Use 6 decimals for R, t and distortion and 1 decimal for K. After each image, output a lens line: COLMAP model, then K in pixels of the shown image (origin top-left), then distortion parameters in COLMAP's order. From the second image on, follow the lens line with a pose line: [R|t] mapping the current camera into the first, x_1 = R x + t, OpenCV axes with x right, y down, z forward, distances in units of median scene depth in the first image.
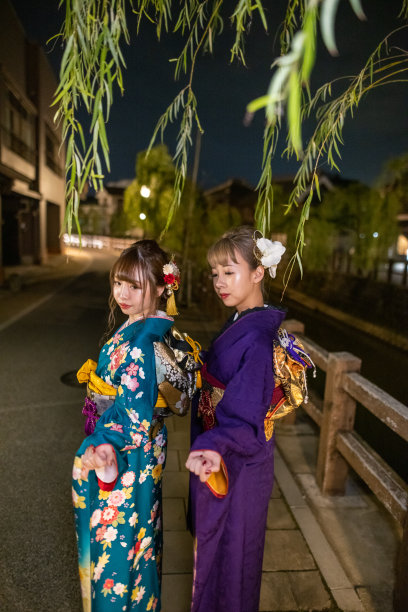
lens RADIAL K [[434.1, 0, 201.6], [0, 434.1, 306.6], [0, 0, 1]] dist [-0.048289, 0.000946]
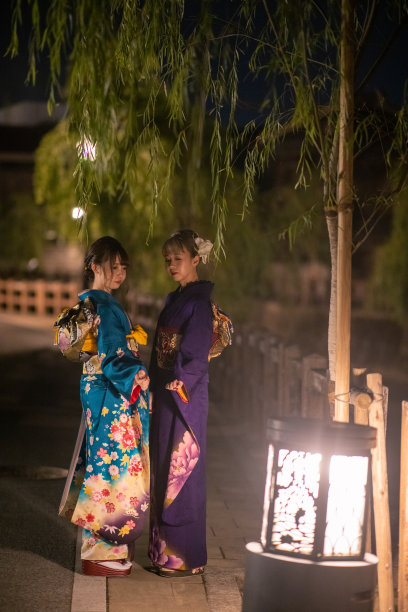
lens RADIAL K [[1420.9, 0, 204.0], [0, 1420.9, 306.0], [0, 0, 1]] dist [0.413282, 0.173081]
pose [[0.998761, -0.024292, -0.043424, 0.170656], [0.018170, 0.990517, -0.136182, 0.350495], [0.046320, 0.135224, 0.989732, -1.799389]]
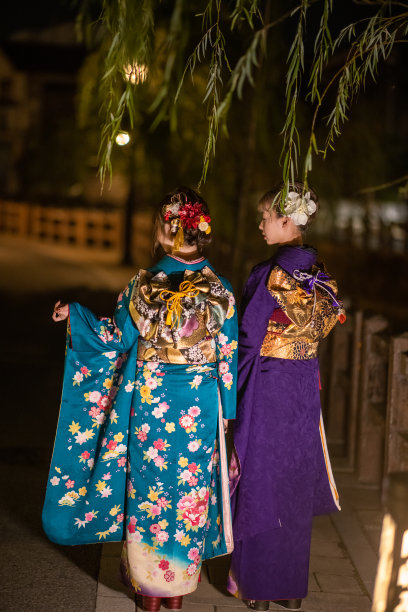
lens RADIAL K [[1420.9, 0, 204.0], [0, 1420.9, 306.0], [0, 0, 1]] dist [0.413282, 0.173081]
pose [[0.997241, 0.010821, -0.073434, 0.081328], [-0.017235, 0.996034, -0.087285, 0.158146], [0.072199, 0.088310, 0.993473, -0.930648]]
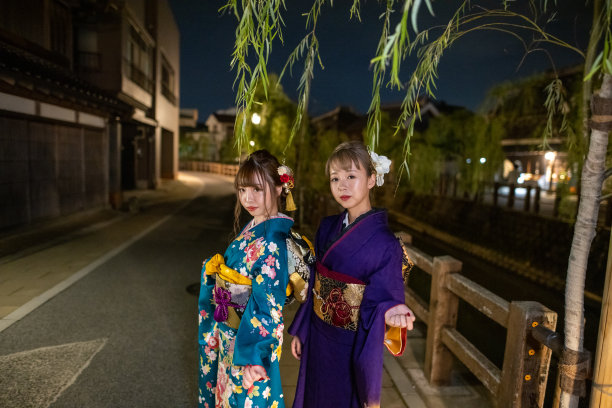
lens RADIAL K [[434.1, 0, 308.4], [0, 434.1, 202.8], [0, 0, 1]] dist [-0.048289, 0.000946]
pose [[0.999987, -0.004281, -0.002790, -0.026296], [0.004081, 0.997680, -0.067962, 0.037197], [0.003074, 0.067950, 0.997684, -0.127102]]
